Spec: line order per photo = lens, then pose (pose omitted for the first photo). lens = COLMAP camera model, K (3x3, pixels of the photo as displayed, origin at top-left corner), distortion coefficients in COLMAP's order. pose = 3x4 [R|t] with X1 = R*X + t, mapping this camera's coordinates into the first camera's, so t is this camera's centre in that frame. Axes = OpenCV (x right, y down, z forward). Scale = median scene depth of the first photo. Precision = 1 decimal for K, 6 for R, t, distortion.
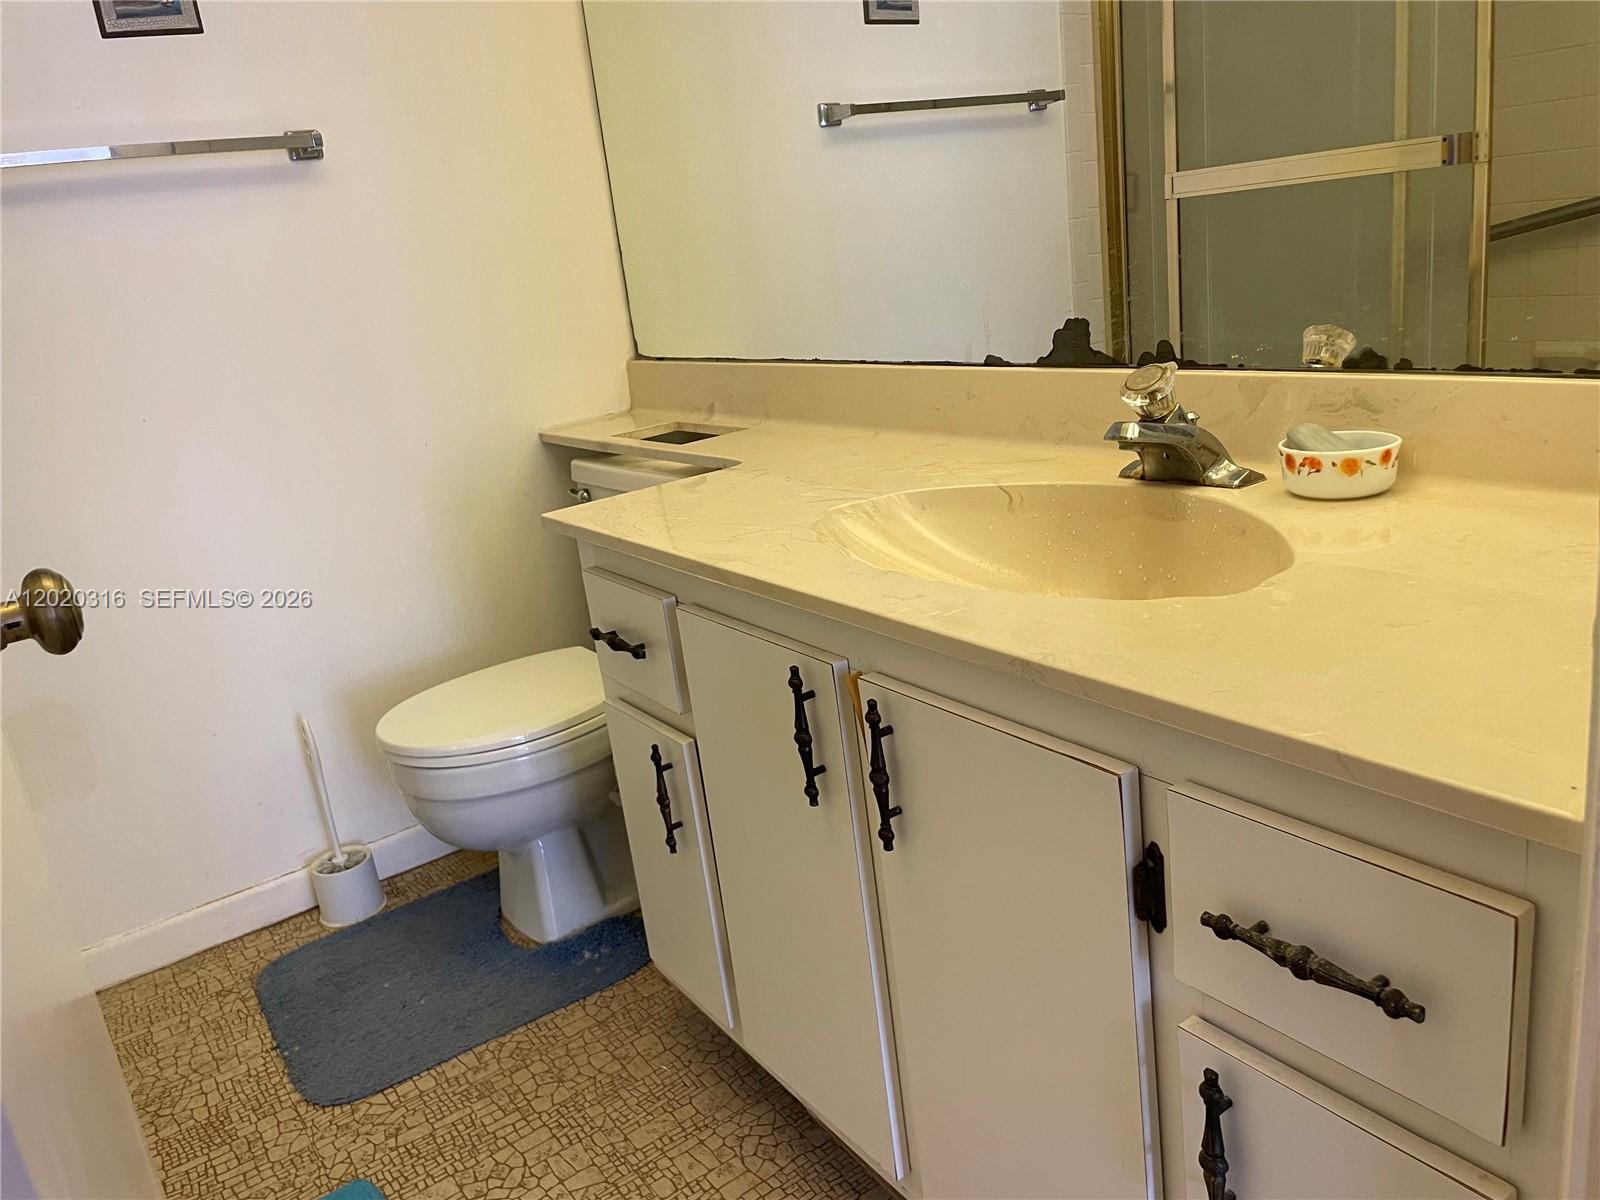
lens RADIAL K [[1215.7, 0, 801.0], [0, 1215.7, 595.2], [0, 0, 1]] dist [0.098048, -0.130103]
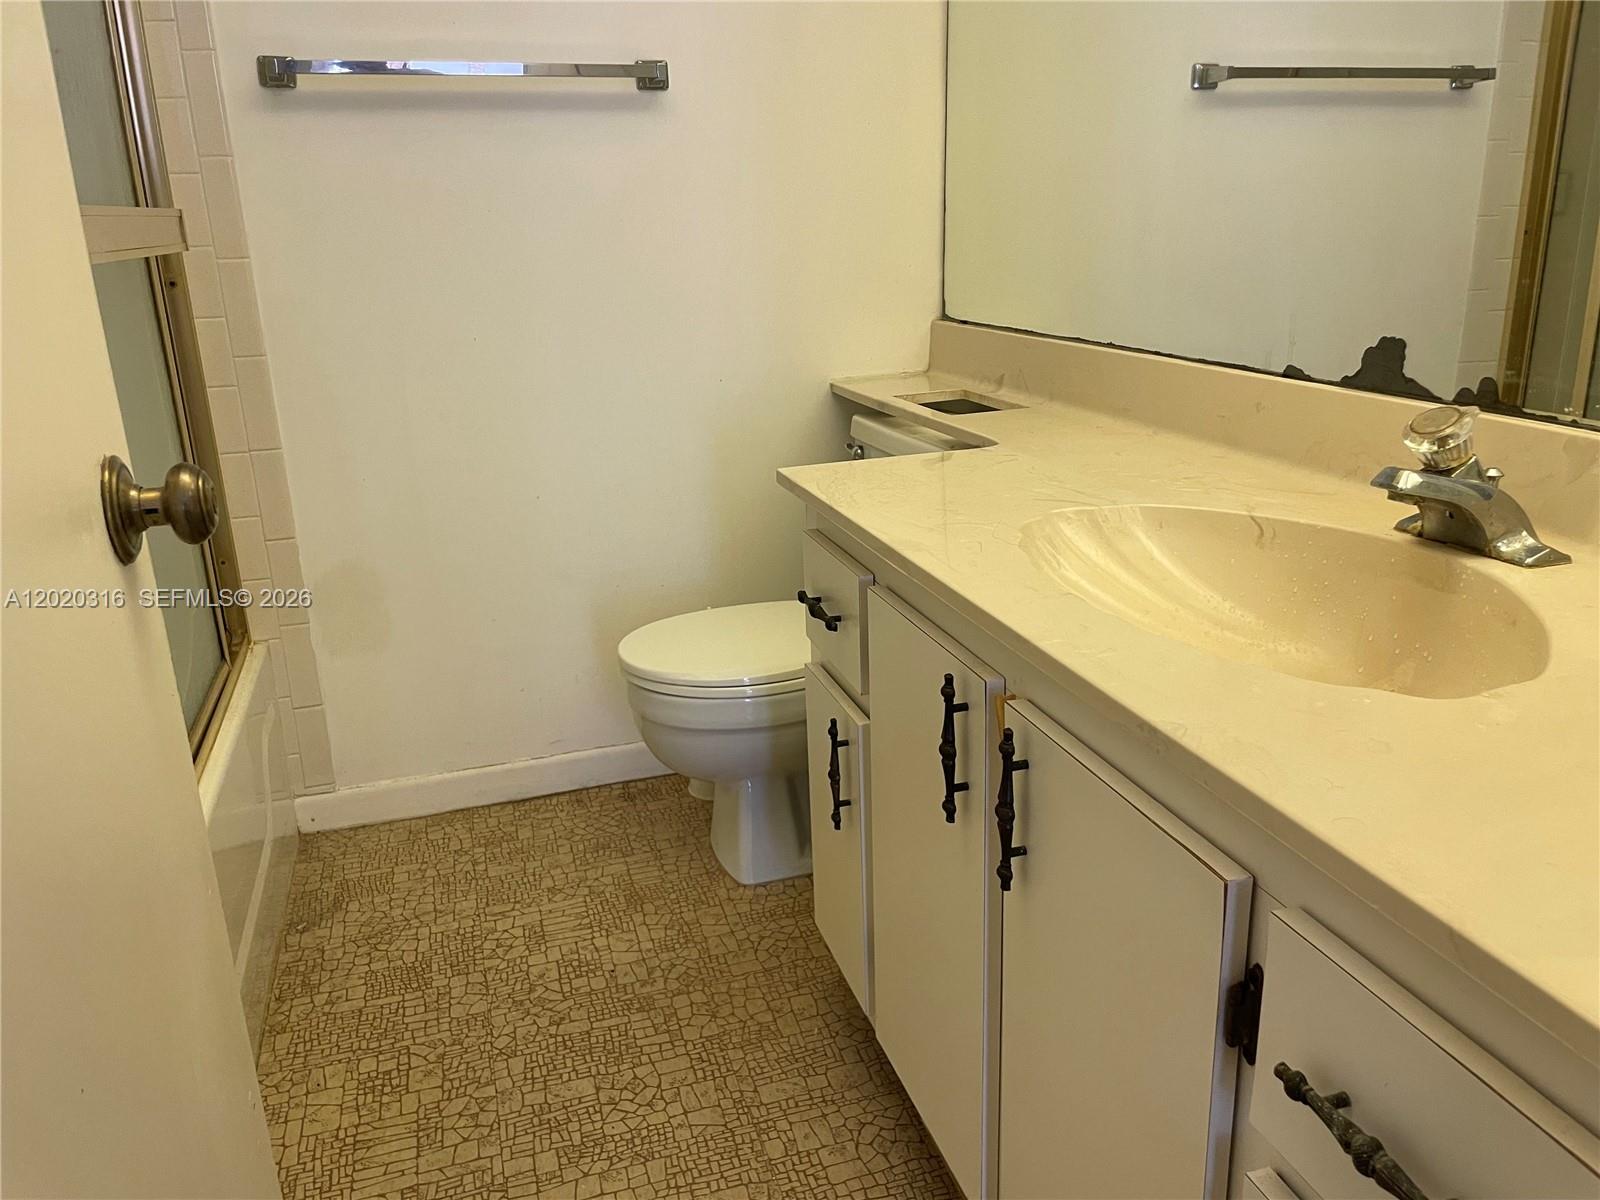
lens RADIAL K [[1215.7, 0, 808.2], [0, 1215.7, 604.8], [0, 0, 1]] dist [0.098048, -0.130103]
pose [[0.948541, 0.181921, -0.259179, 0.089384], [-0.169781, 0.983086, 0.068676, -0.028988], [0.267289, -0.021138, 0.963385, 0.044992]]
